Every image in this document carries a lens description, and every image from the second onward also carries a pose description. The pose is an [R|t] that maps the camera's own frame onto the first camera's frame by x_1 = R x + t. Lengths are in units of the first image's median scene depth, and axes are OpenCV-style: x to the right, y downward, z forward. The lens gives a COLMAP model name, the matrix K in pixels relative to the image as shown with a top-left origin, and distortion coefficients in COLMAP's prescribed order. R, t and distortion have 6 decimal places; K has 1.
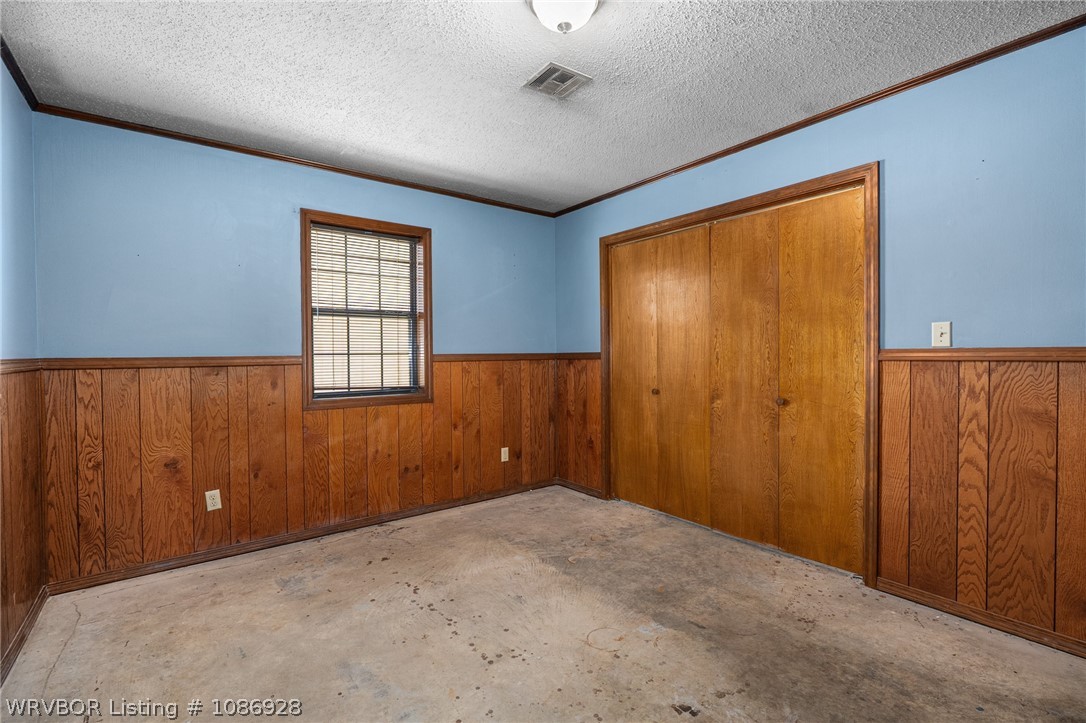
lens RADIAL K [[485.0, 0, 542.0], [0, 485.0, 359.5], [0, 0, 1]] dist [-0.013738, 0.005072]
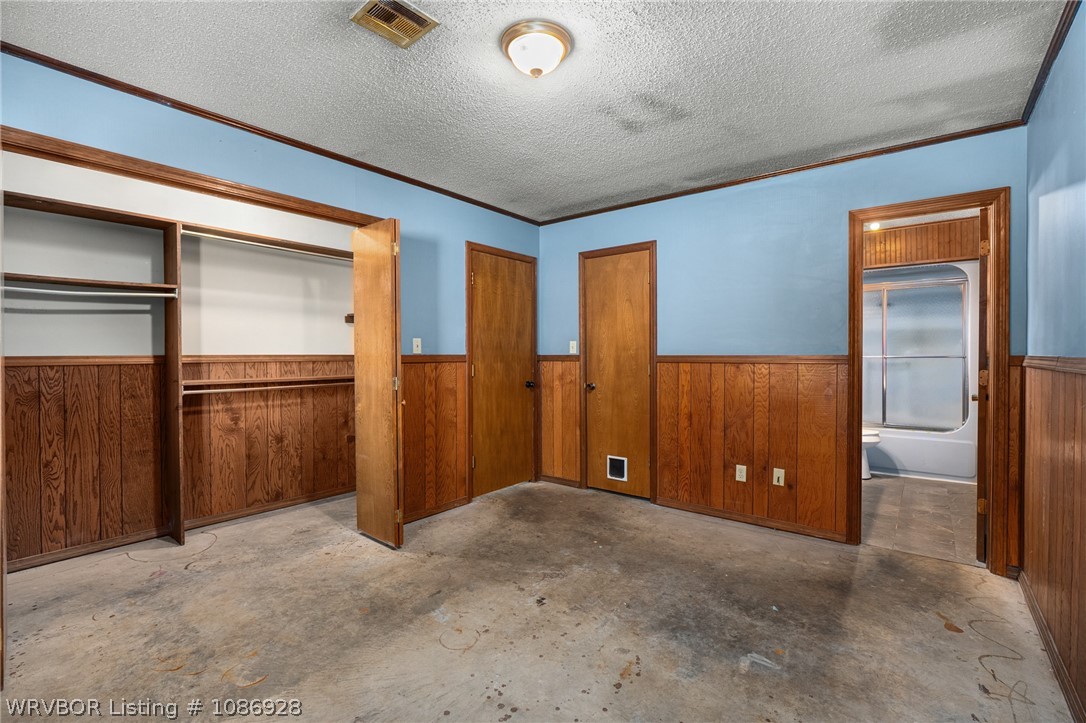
lens RADIAL K [[485.0, 0, 542.0], [0, 485.0, 359.5], [0, 0, 1]] dist [-0.013738, 0.005072]
pose [[-0.244201, -0.001465, 0.969724, -0.582087], [0.016528, 0.999847, 0.005673, -0.007050], [-0.969584, 0.017413, -0.244139, 0.696293]]
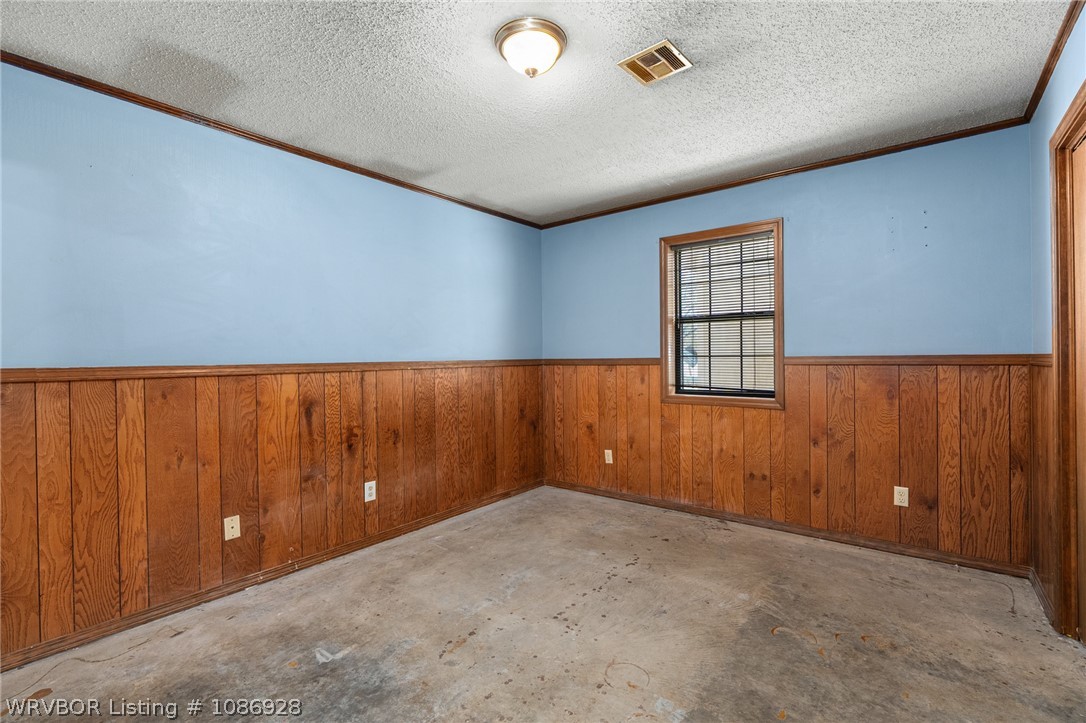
lens RADIAL K [[485.0, 0, 542.0], [0, 485.0, 359.5], [0, 0, 1]] dist [-0.013738, 0.005072]
pose [[0.244859, 0.011400, -0.969492, 0.629215], [-0.003129, 0.999935, 0.010968, -0.016210], [0.969554, 0.000348, 0.244879, 0.406668]]
